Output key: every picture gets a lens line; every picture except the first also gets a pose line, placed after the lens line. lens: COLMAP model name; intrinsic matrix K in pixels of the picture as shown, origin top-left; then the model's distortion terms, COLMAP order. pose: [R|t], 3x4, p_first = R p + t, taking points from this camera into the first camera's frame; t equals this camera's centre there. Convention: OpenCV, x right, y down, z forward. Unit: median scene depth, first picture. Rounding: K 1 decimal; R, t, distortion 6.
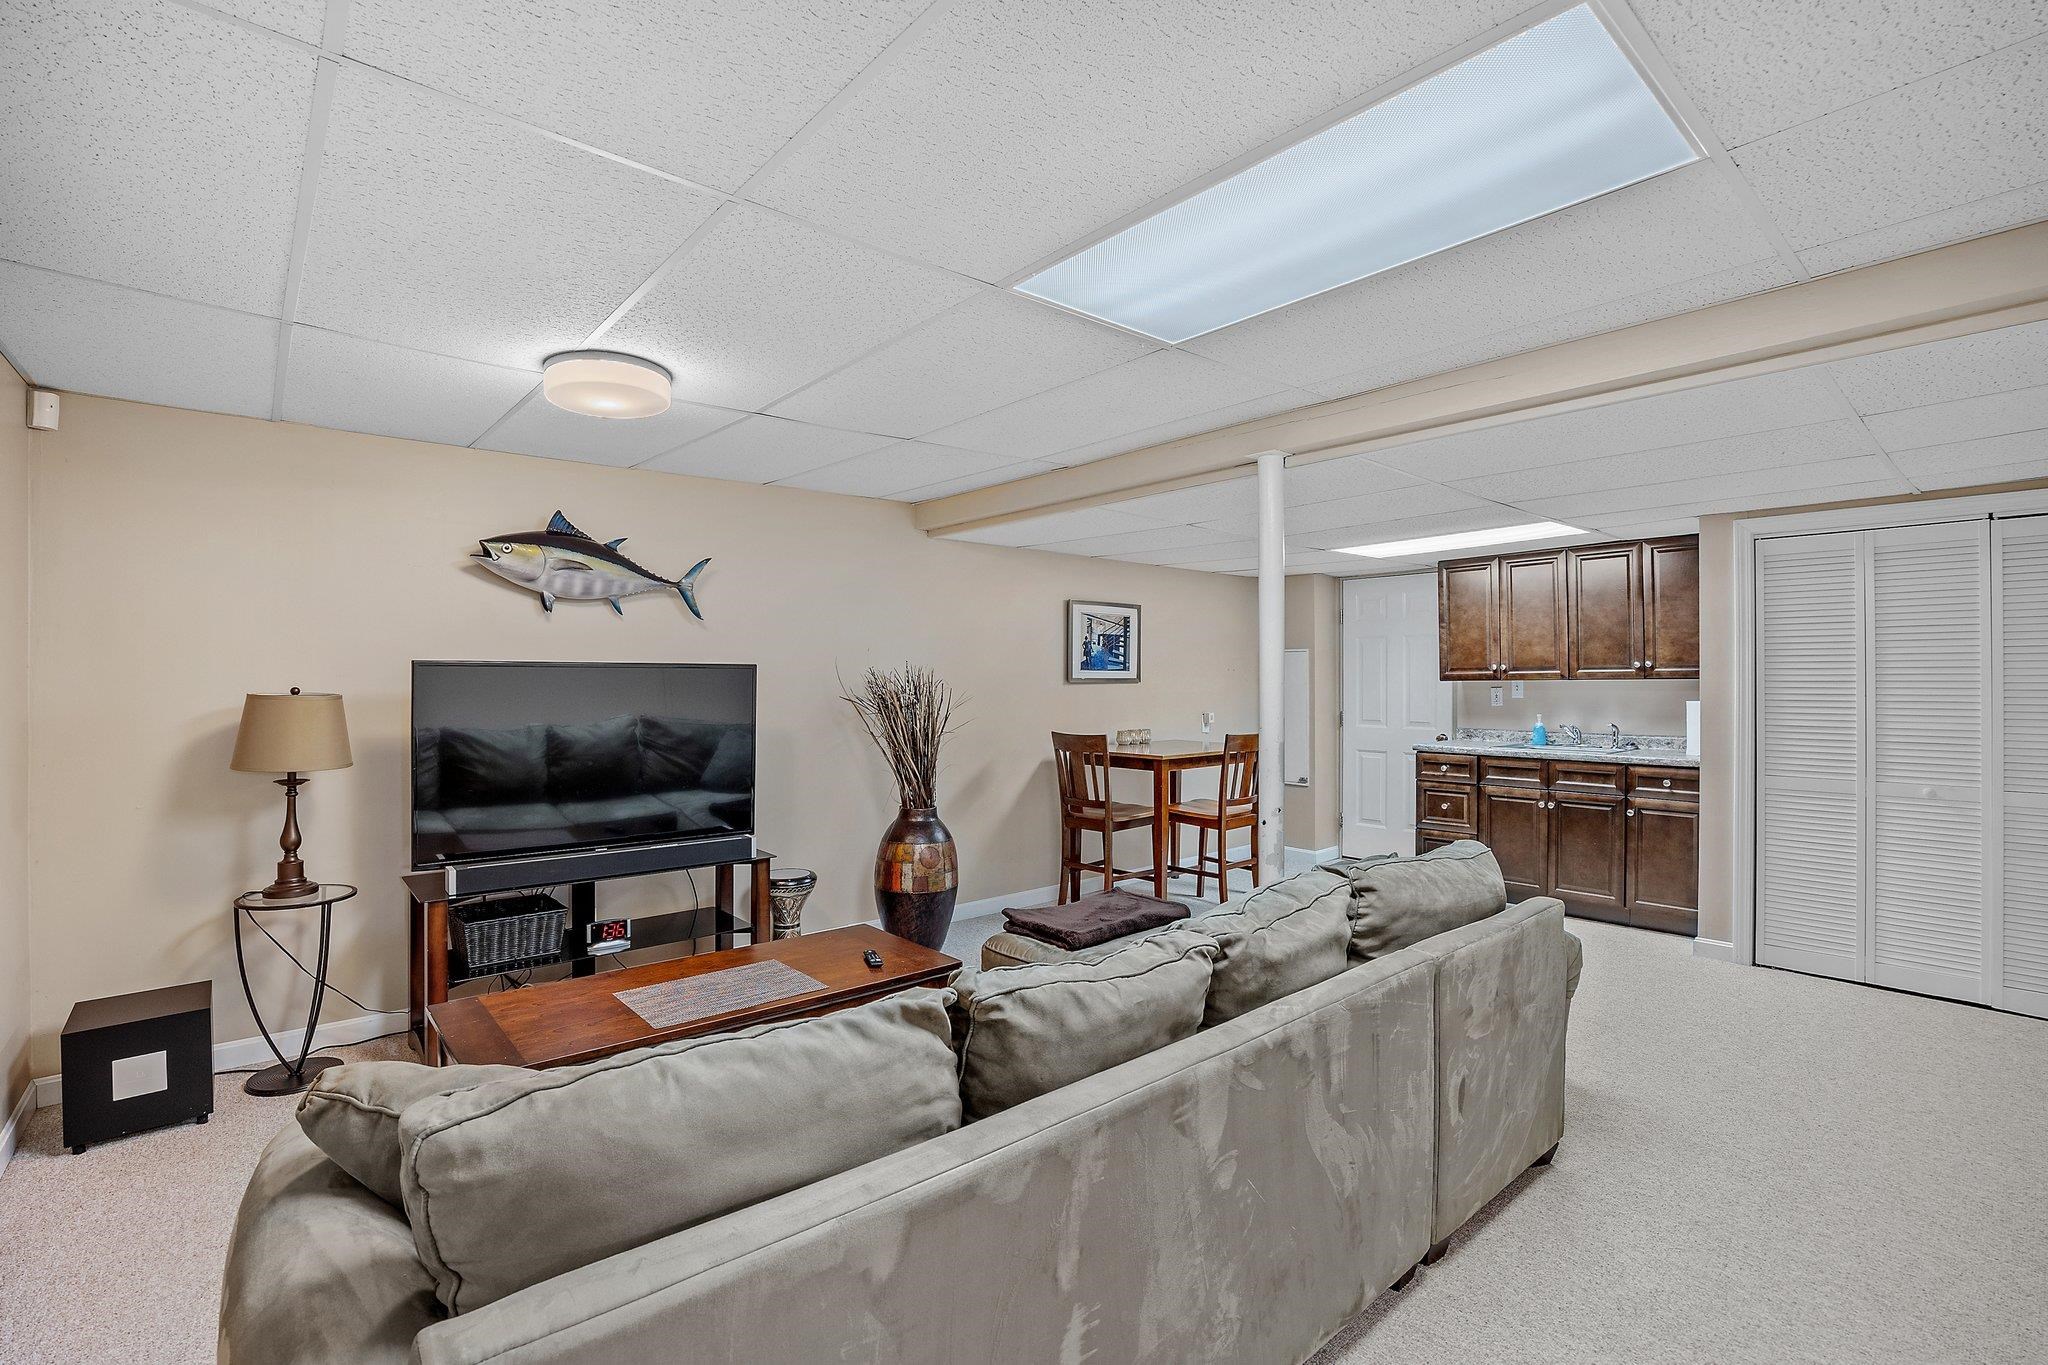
lens RADIAL K [[877.1, 0, 1013.4], [0, 877.1, 673.7], [0, 0, 1]] dist [-0.042522, 0.012707]
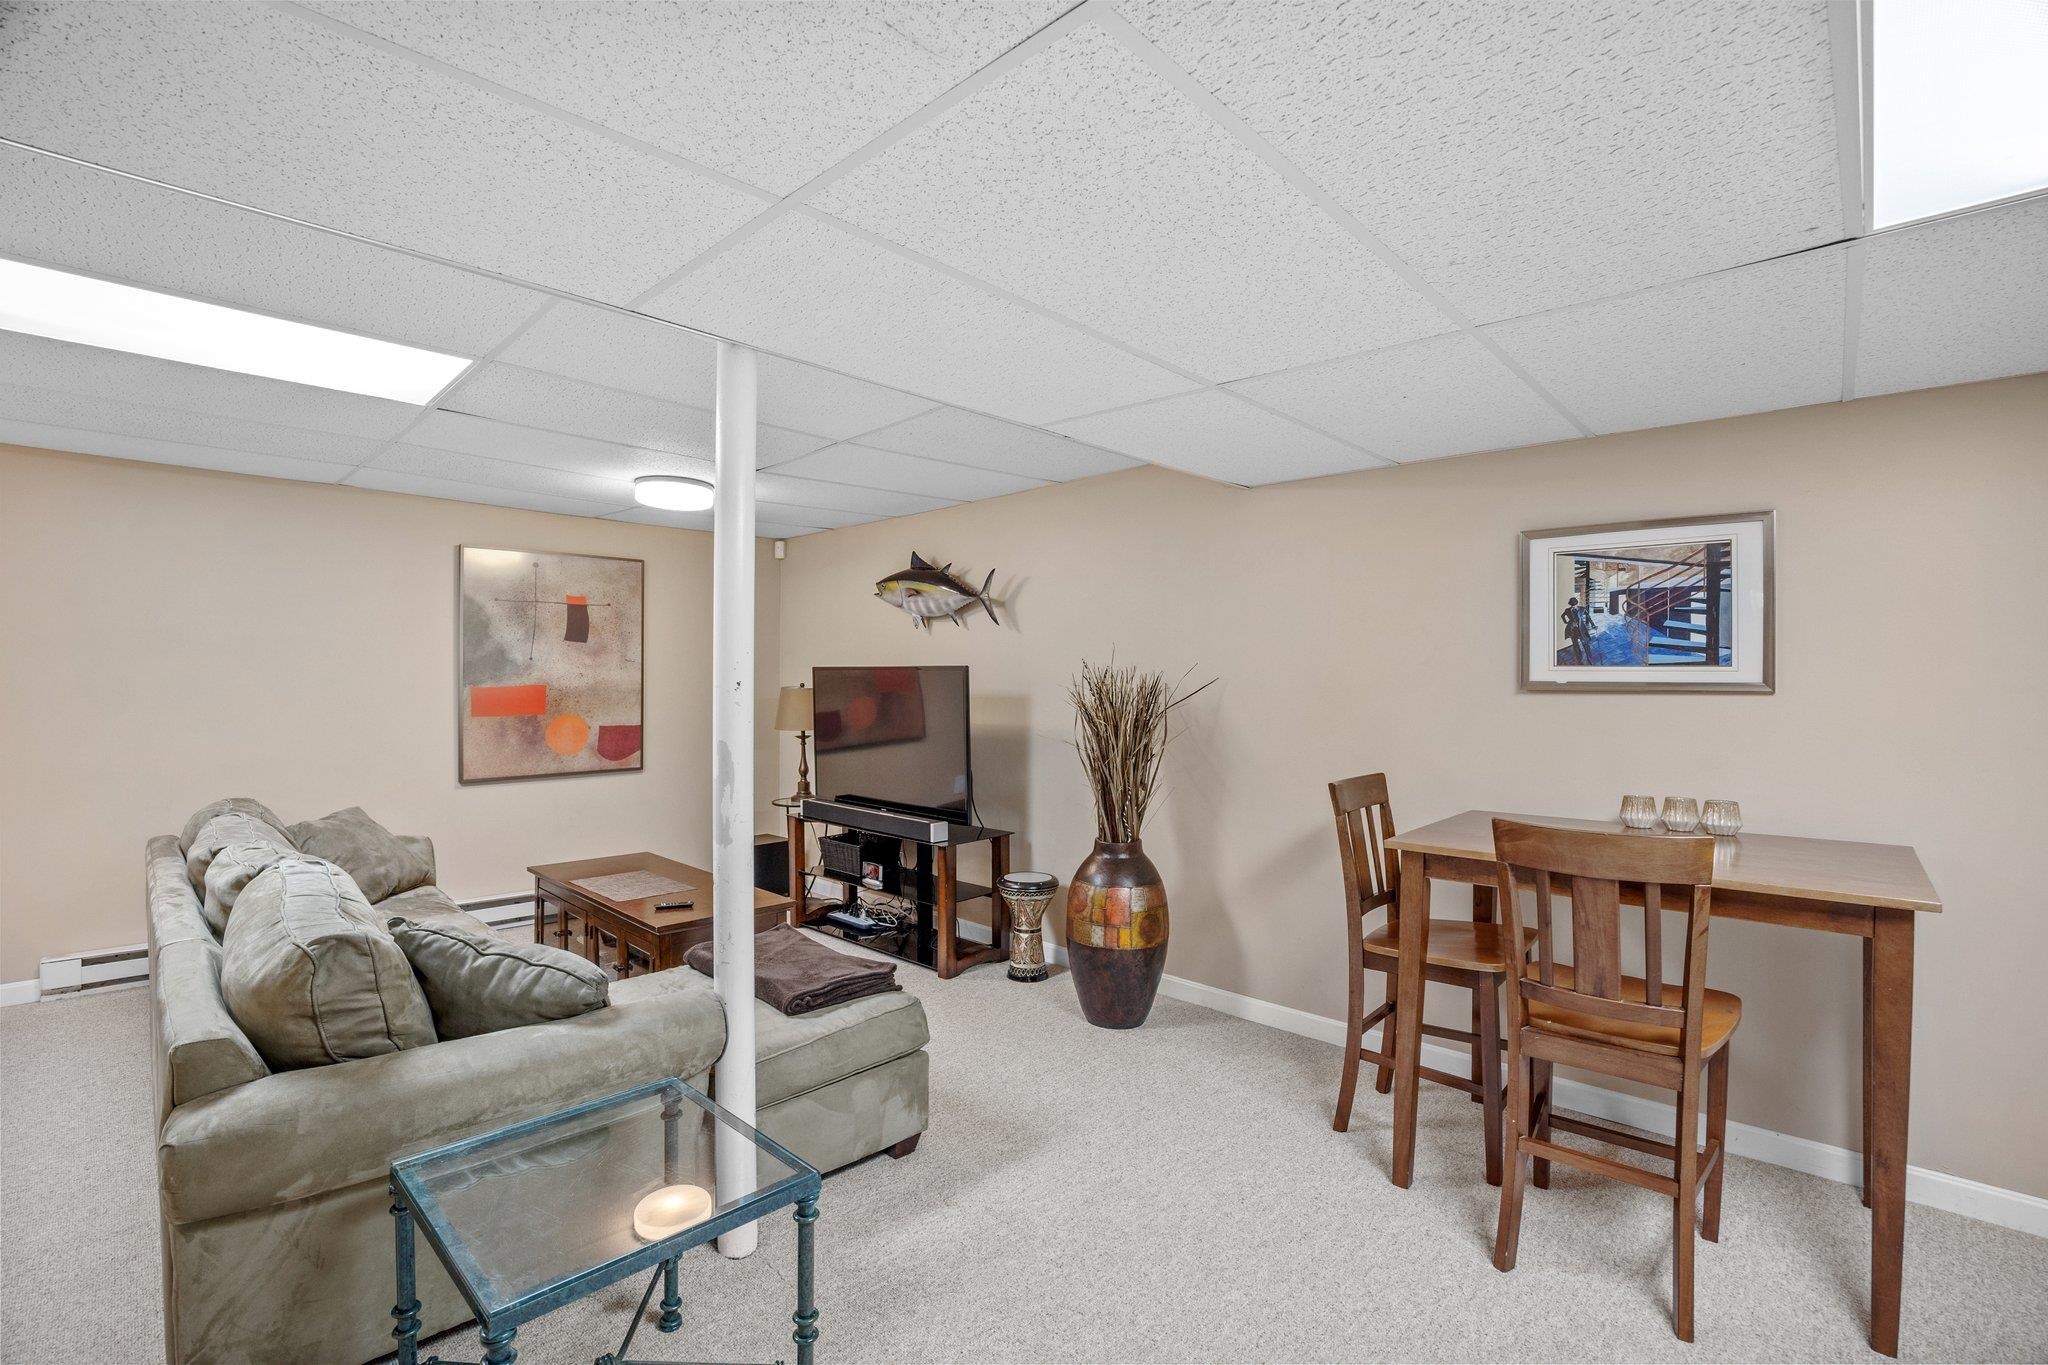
lens RADIAL K [[877.1, 0, 1013.4], [0, 877.1, 673.7], [0, 0, 1]] dist [-0.042522, 0.012707]
pose [[0.157240, -0.007729, -0.987530, 0.523238], [-0.001730, 0.999966, -0.008102, 0.005352], [0.987559, 0.002983, 0.157221, 0.602146]]
